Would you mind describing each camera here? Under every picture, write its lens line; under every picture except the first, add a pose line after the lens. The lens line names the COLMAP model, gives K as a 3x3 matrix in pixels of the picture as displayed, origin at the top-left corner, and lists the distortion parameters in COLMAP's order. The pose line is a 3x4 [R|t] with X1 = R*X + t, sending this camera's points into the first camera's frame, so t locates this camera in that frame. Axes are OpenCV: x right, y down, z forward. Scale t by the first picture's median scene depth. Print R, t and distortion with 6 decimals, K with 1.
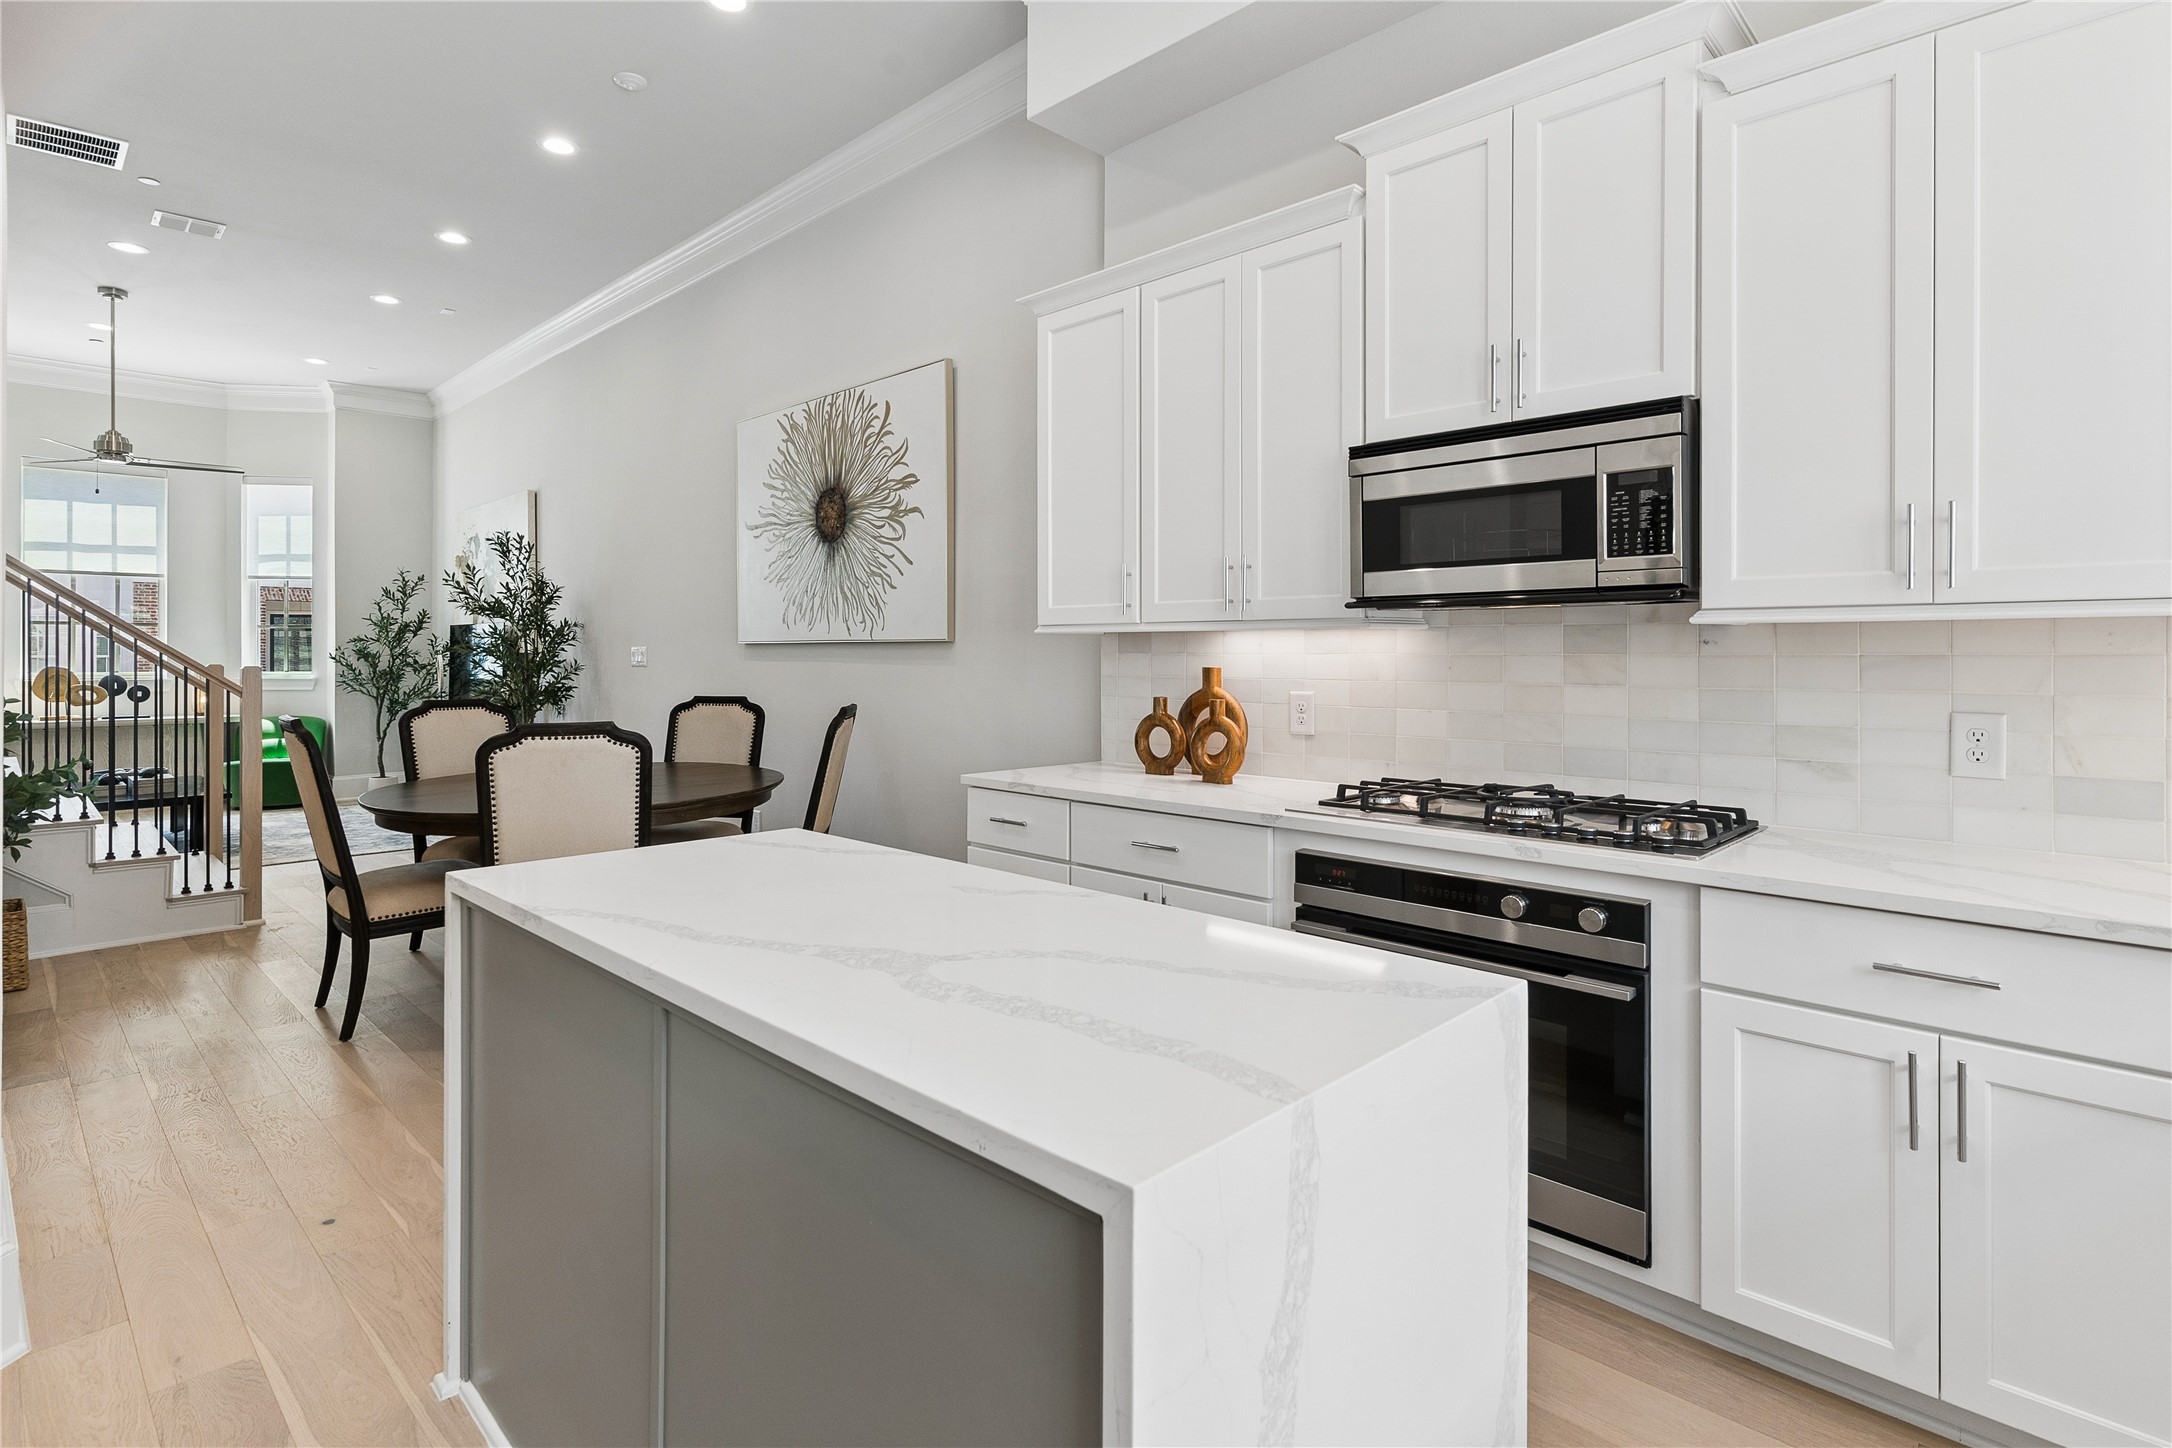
lens RADIAL K [[1061.9, 0, 1095.7], [0, 1061.9, 657.1], [0, 0, 1]] dist [0.006192, 0.000325]
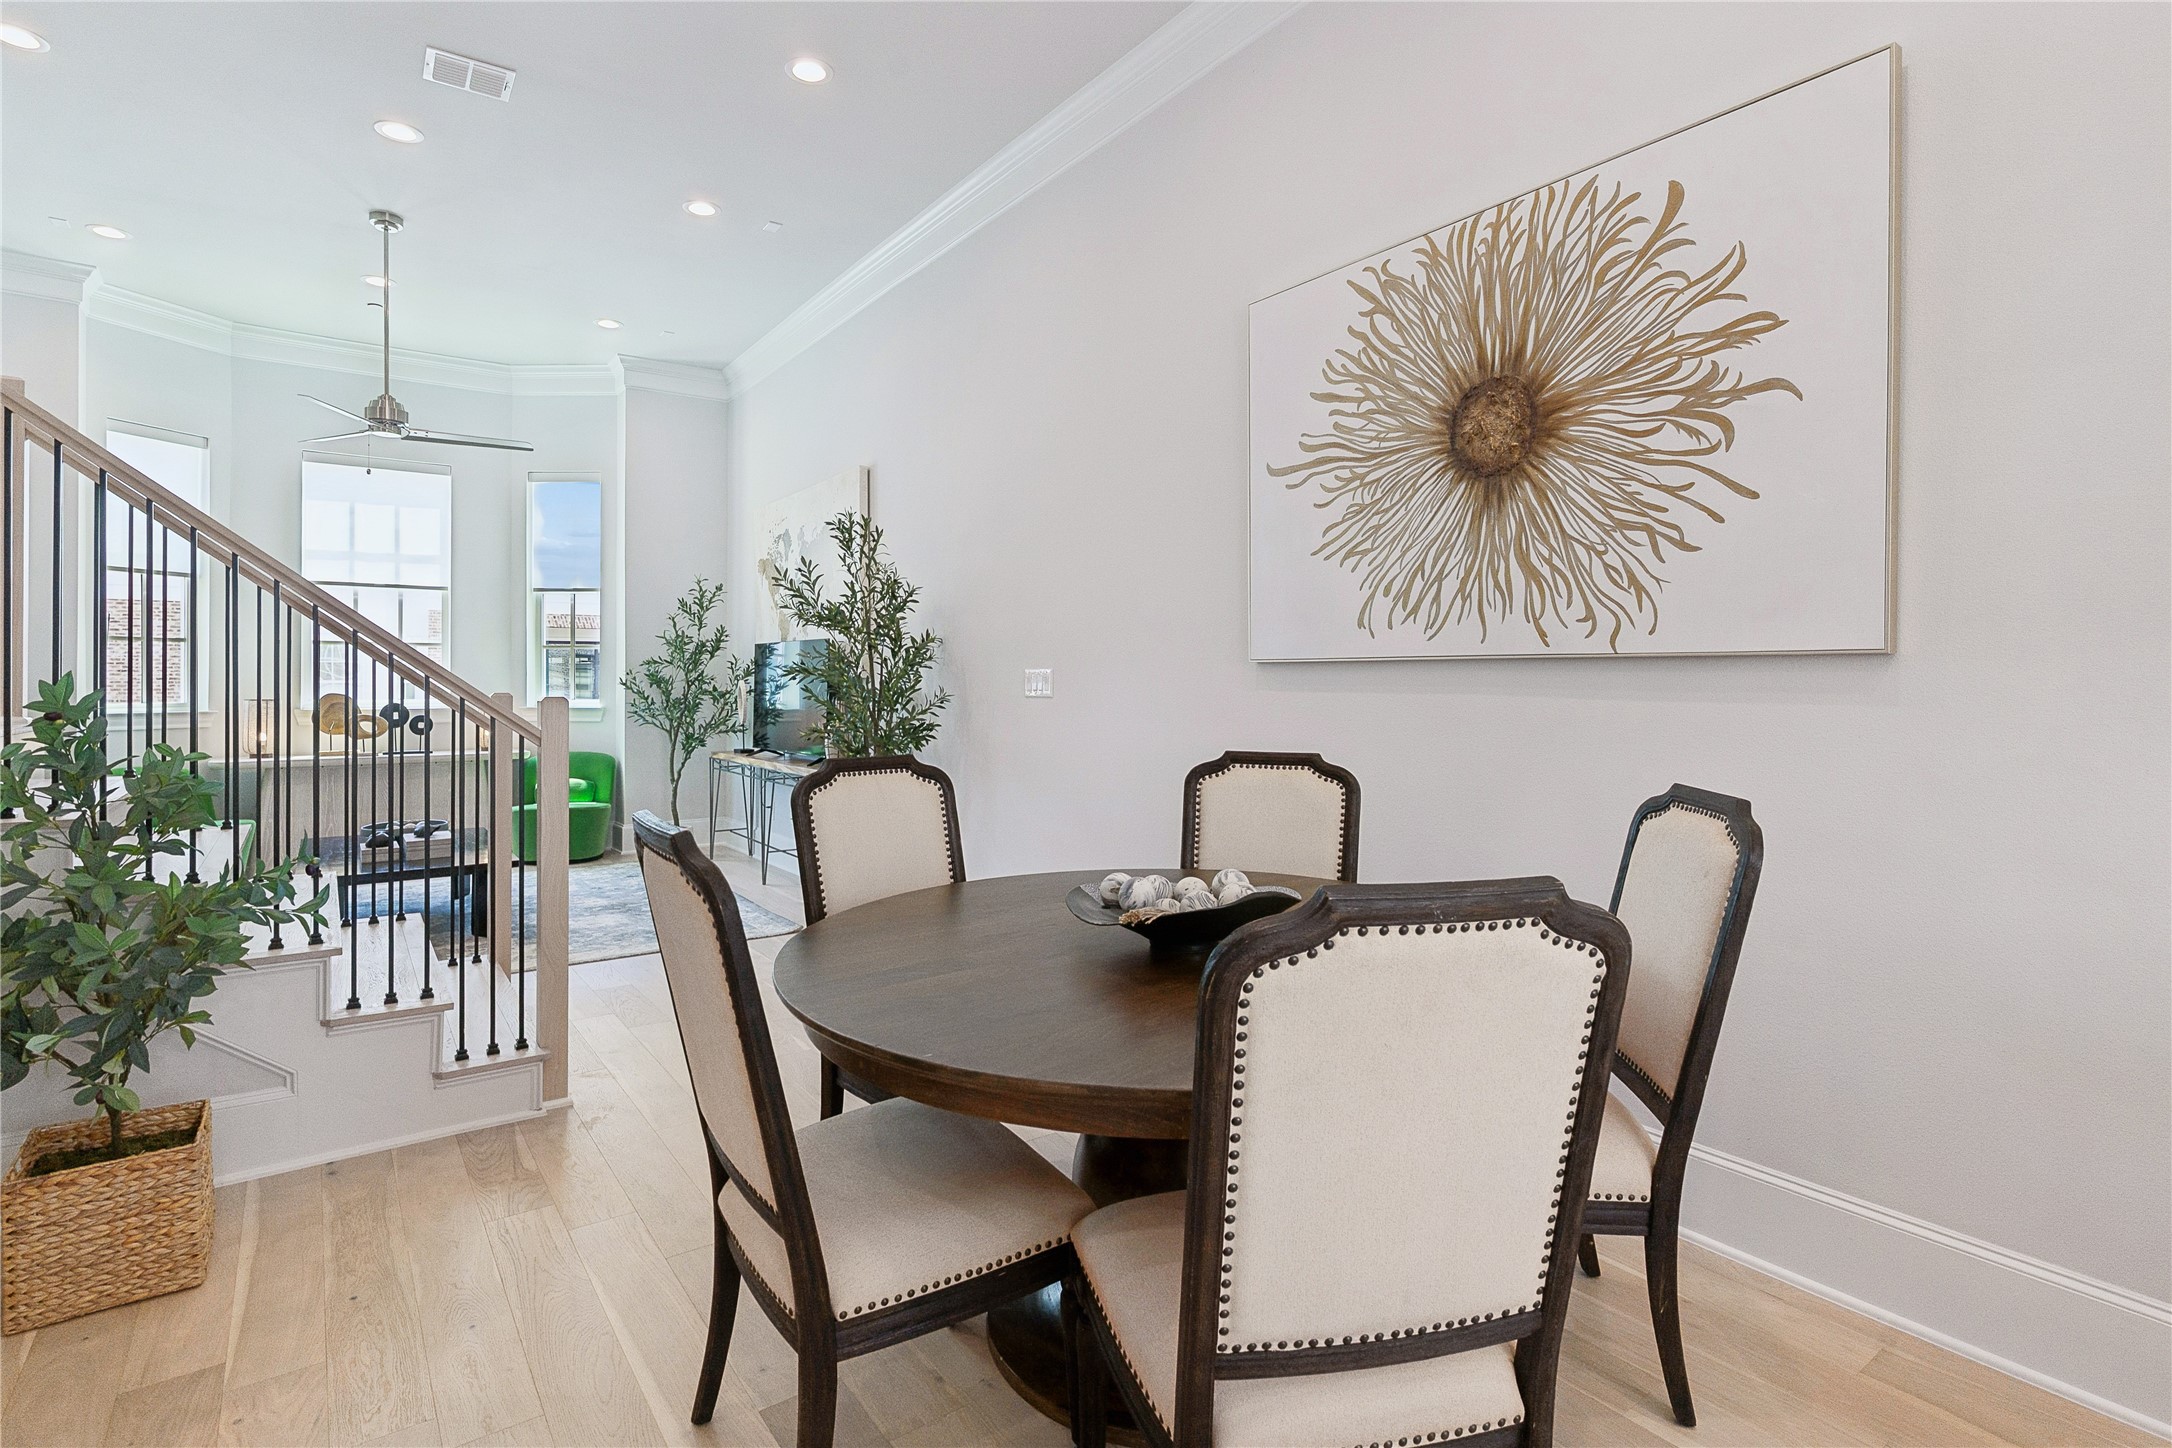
lens RADIAL K [[1061.9, 0, 1101.3], [0, 1061.9, 687.8], [0, 0, 1]] dist [0.006192, 0.000325]
pose [[0.984956, 0.003768, -0.172762, -0.341470], [-0.003195, 0.999988, 0.003591, -0.000114], [0.172774, -0.002985, 0.984957, 0.409021]]
